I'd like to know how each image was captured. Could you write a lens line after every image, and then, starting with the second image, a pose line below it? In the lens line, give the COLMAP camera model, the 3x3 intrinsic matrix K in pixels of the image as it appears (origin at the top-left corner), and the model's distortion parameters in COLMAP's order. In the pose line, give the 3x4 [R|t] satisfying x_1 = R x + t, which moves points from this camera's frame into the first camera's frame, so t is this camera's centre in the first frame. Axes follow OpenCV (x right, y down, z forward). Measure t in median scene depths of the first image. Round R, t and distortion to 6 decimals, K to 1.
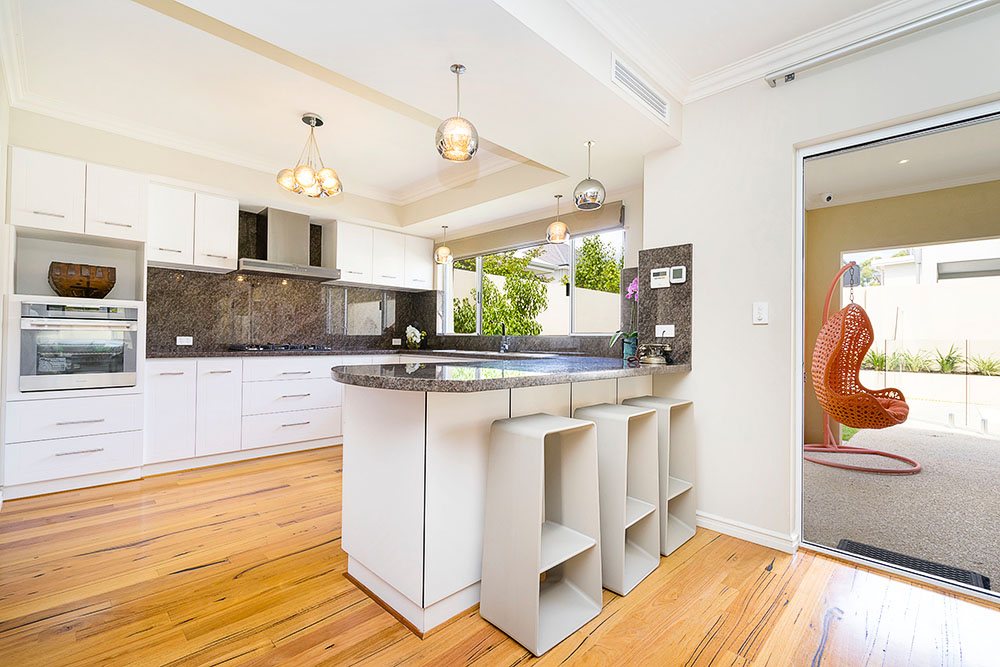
lens RADIAL K [[448.1, 0, 499.1], [0, 448.1, 336.6], [0, 0, 1]] dist [-0.002494, 0.000183]
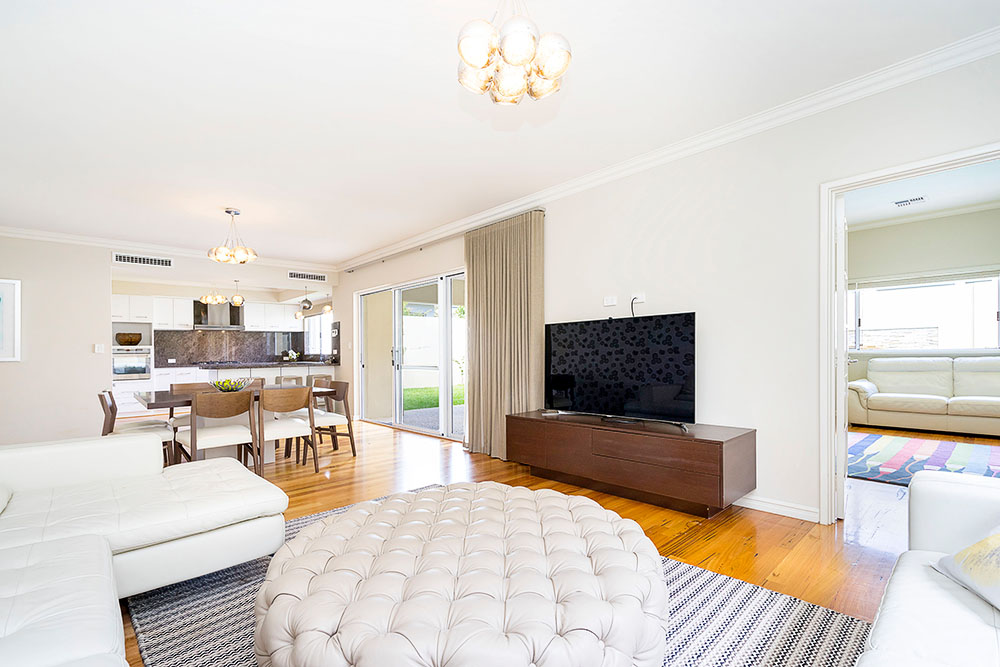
lens RADIAL K [[448.1, 0, 510.7], [0, 448.1, 351.4], [0, 0, 1]] dist [-0.002494, 0.000183]
pose [[0.999499, -0.031587, -0.001818, 0.875195], [0.031595, 0.999491, 0.004529, 0.002981], [0.001674, -0.004584, 0.999988, -1.085020]]
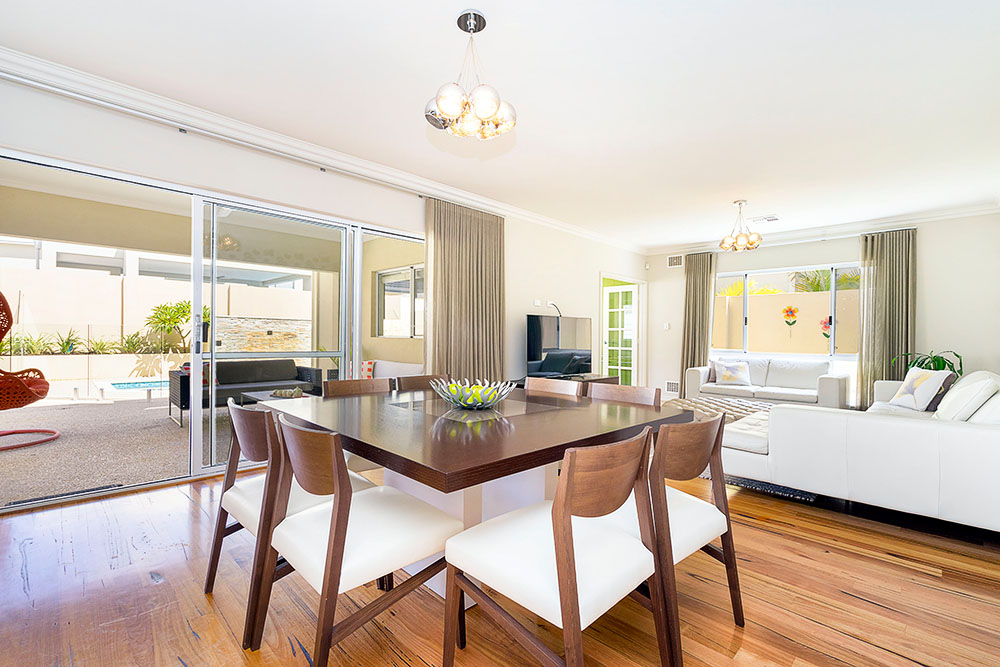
lens RADIAL K [[448.1, 0, 490.7], [0, 448.1, 336.8], [0, 0, 1]] dist [-0.002494, 0.000183]
pose [[0.009973, -0.015281, 0.999834, -0.203486], [-0.022205, 0.999633, 0.015499, -0.002898], [-0.999704, -0.022355, 0.009630, -0.126649]]
